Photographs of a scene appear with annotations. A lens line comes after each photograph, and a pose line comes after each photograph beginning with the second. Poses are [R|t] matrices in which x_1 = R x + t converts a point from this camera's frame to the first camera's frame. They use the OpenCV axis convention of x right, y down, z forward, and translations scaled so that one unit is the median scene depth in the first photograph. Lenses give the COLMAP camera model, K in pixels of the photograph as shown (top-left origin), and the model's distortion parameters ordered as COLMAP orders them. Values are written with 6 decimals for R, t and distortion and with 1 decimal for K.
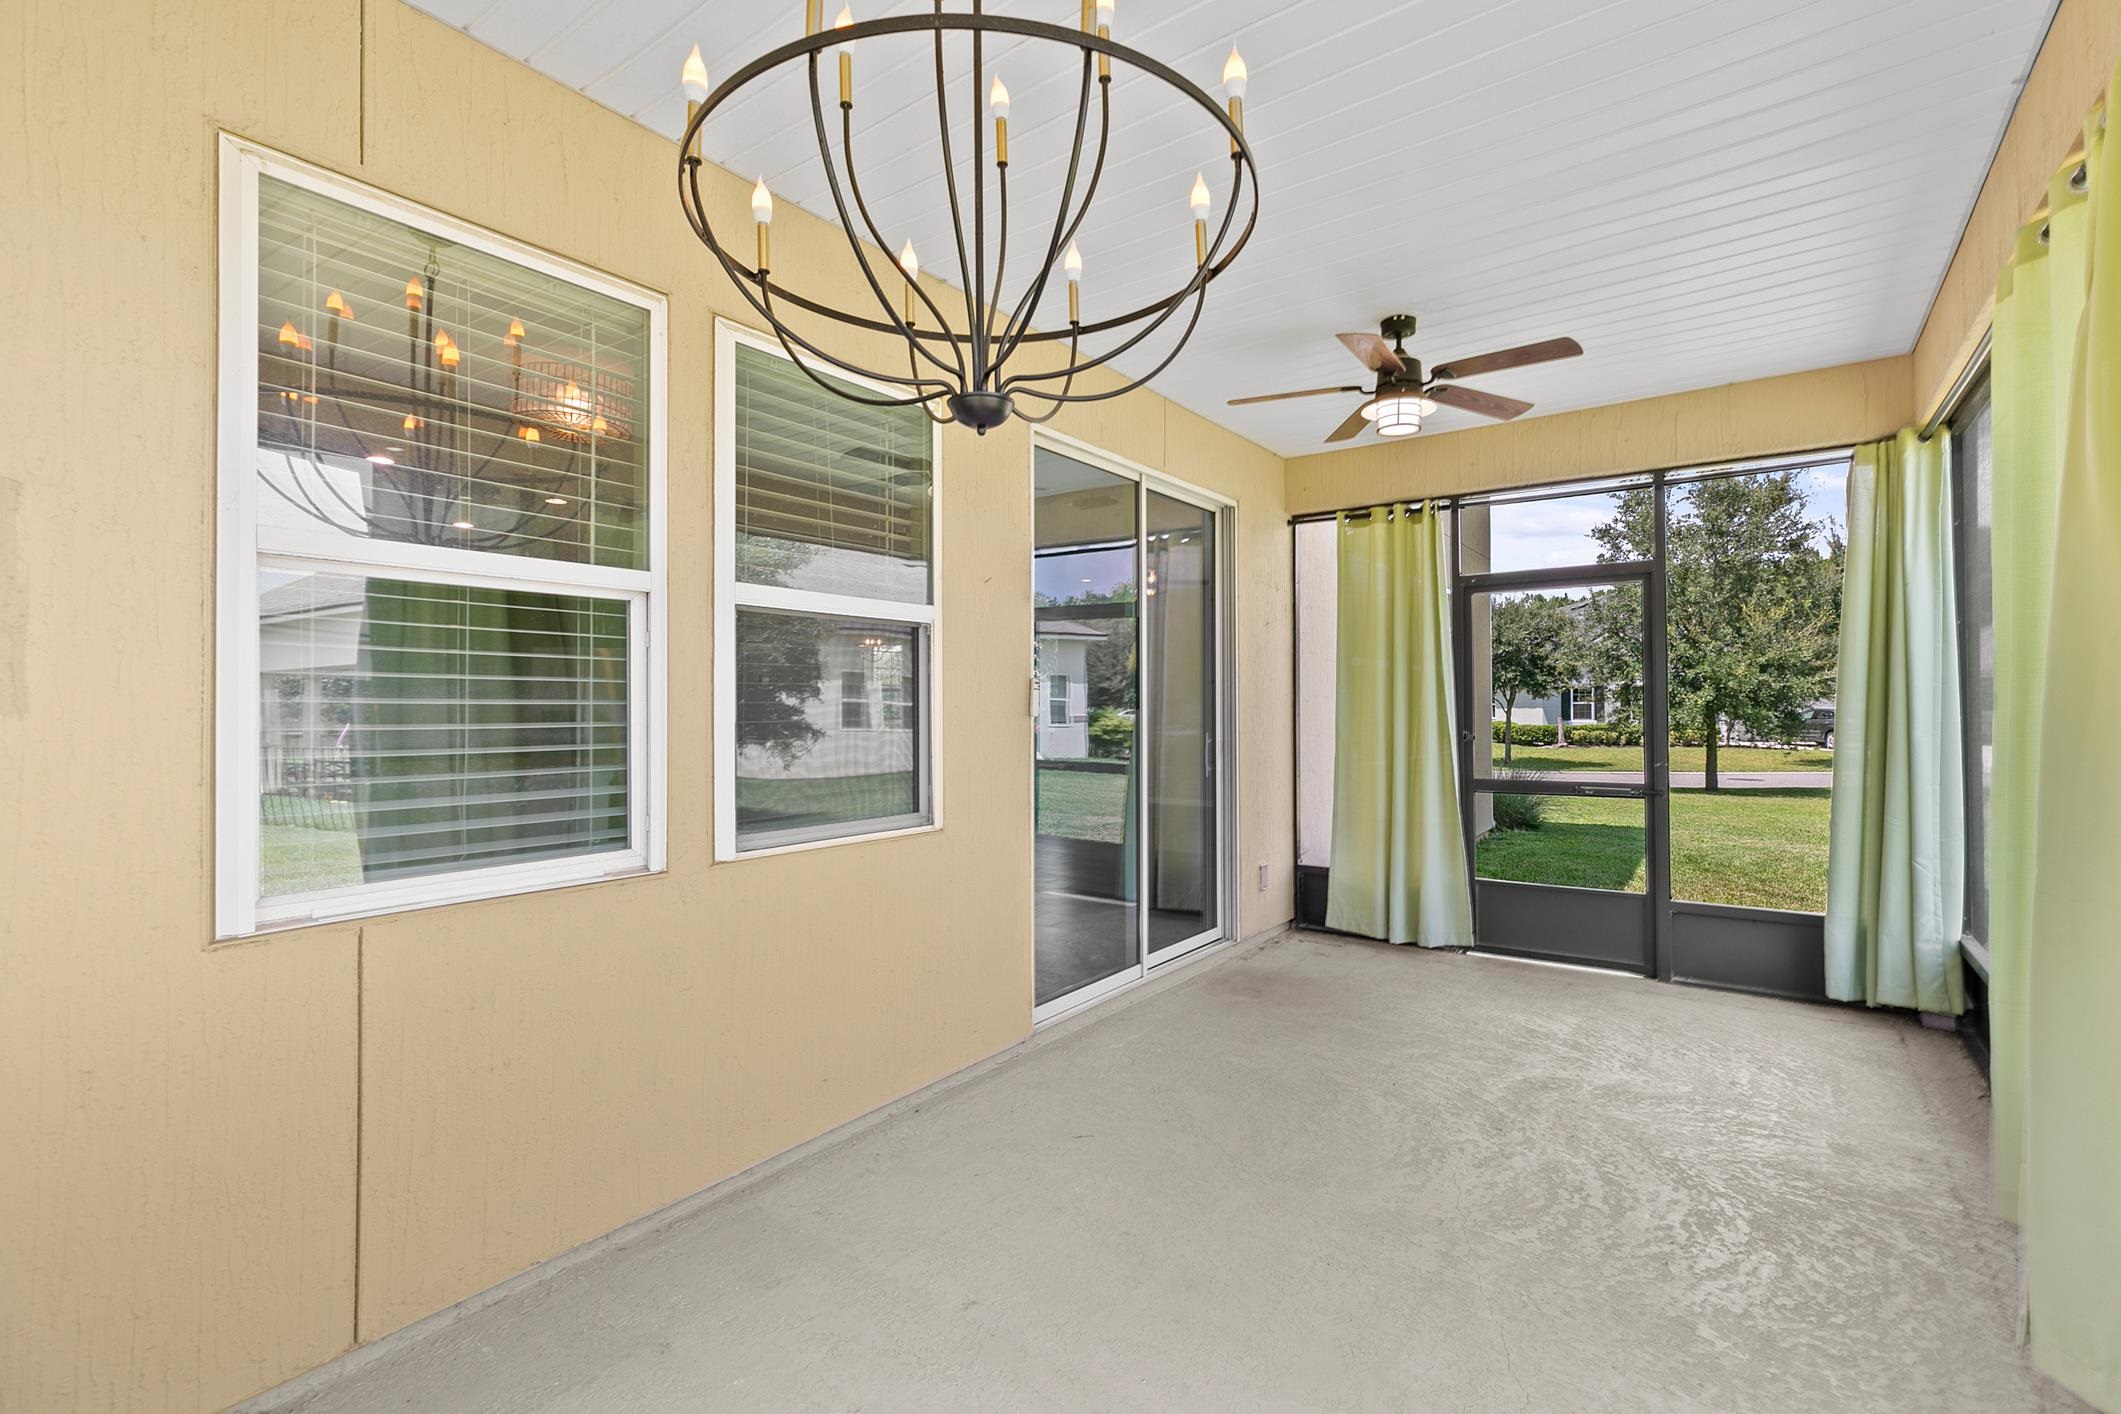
lens RADIAL K [[965.4, 0, 1059.9], [0, 965.4, 704.4], [0, 0, 1]] dist [-0.000329, -0.000041]
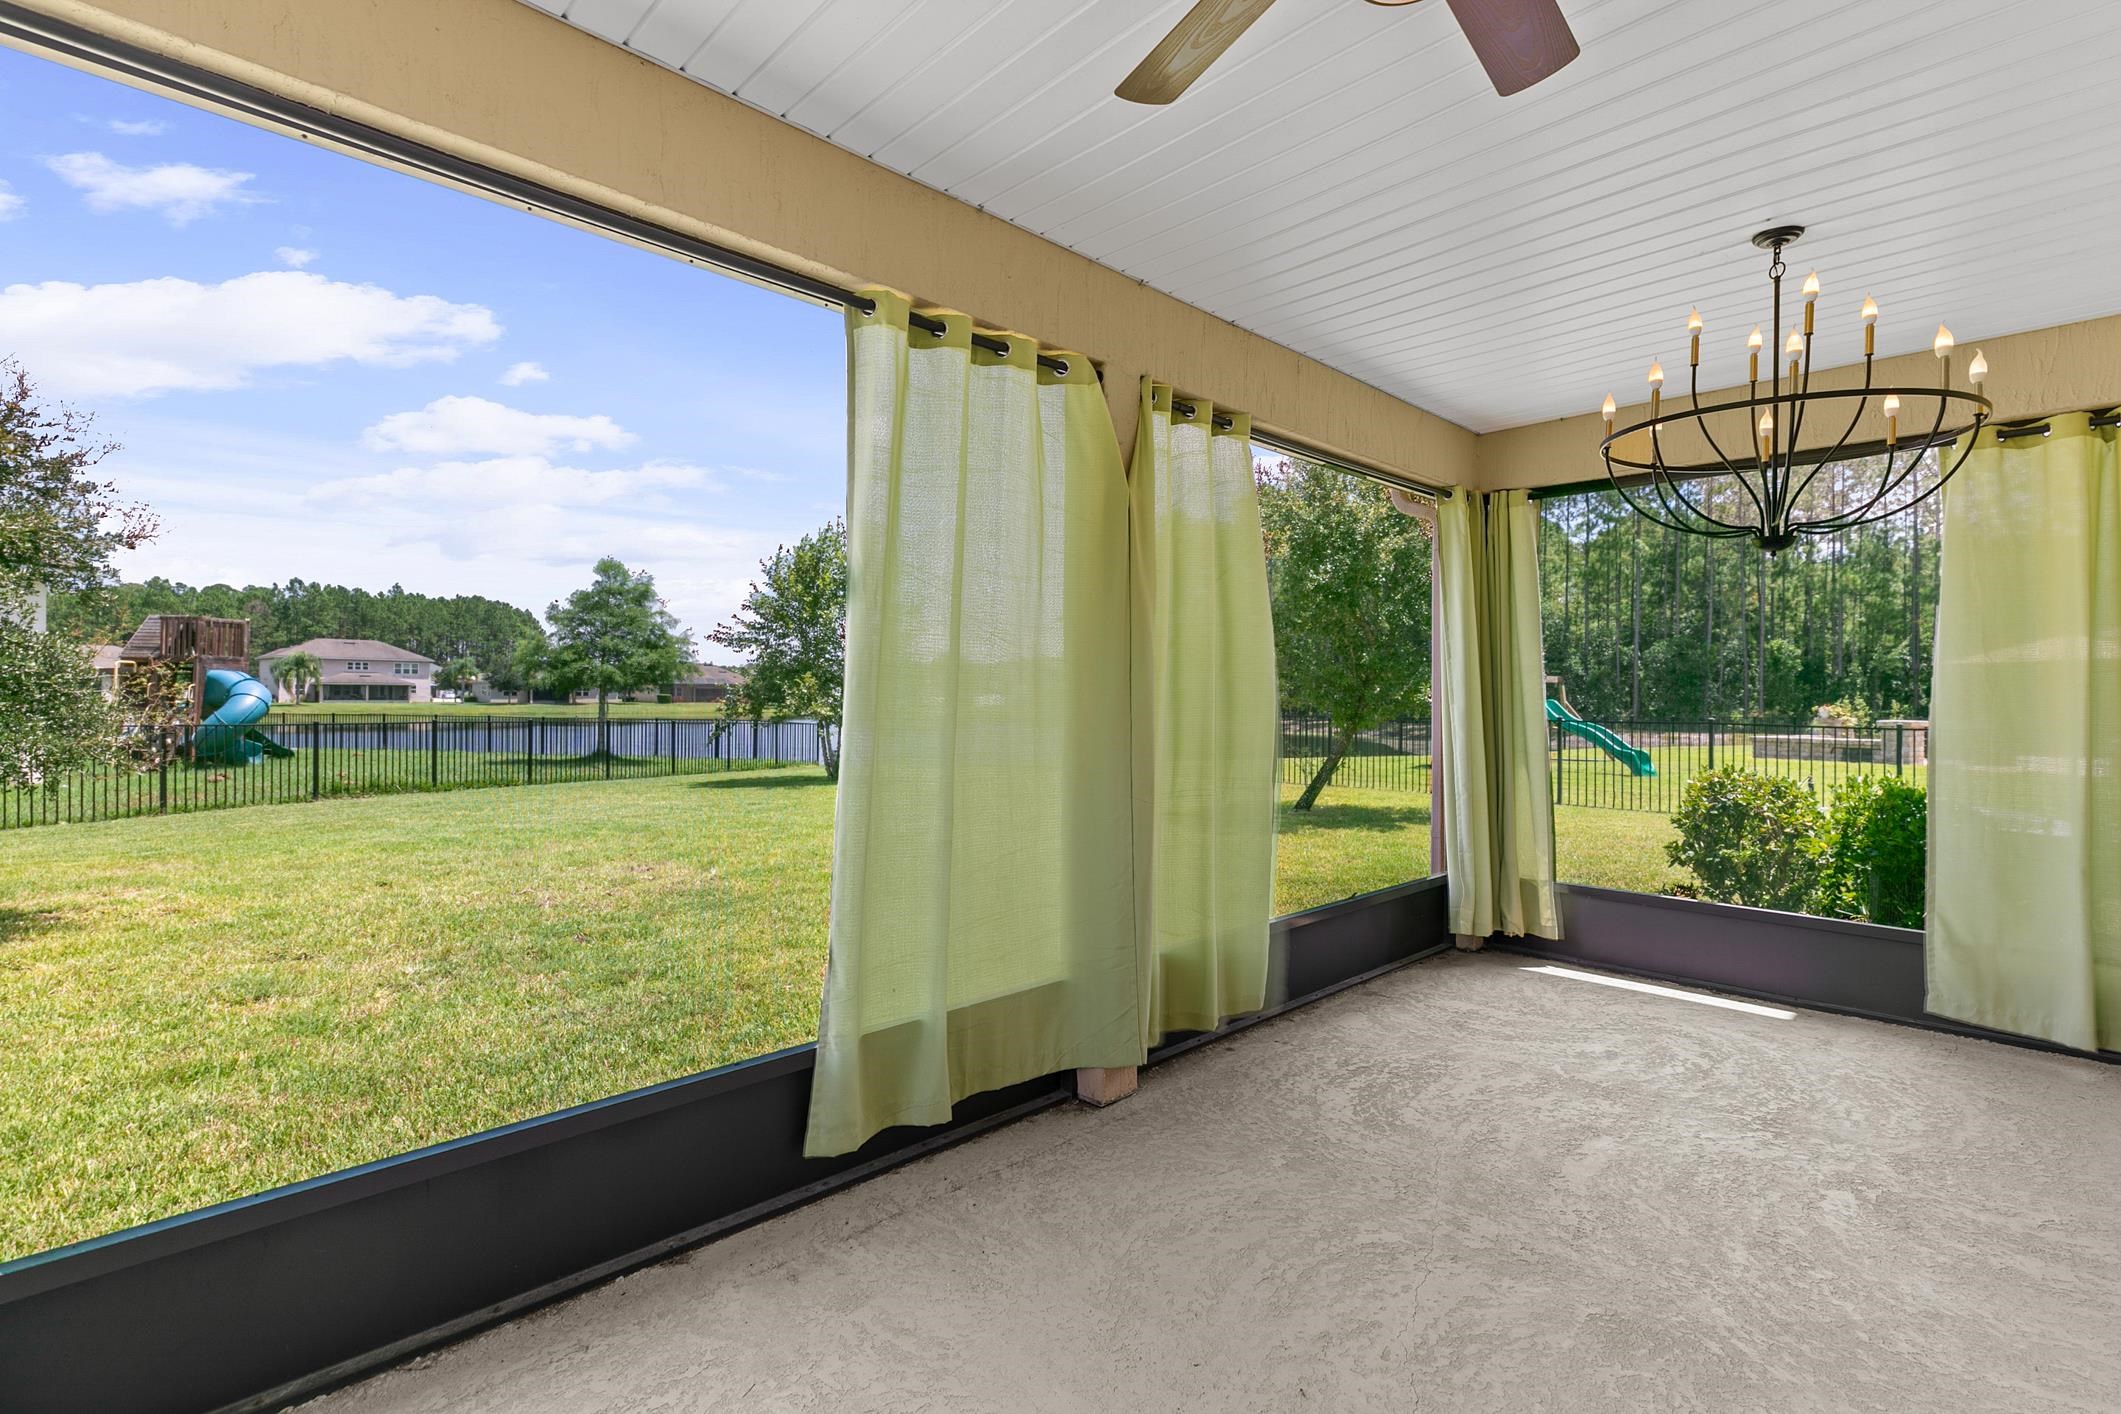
lens RADIAL K [[970.1, 0, 1060.7], [0, 970.1, 702.1], [0, 0, 1]] dist [-0.000386, -0.000366]
pose [[-0.985192, -0.001552, 0.171447, 0.540206], [-0.001769, 0.999998, -0.001113, -0.003143], [-0.171445, -0.001400, -0.985193, 1.766196]]
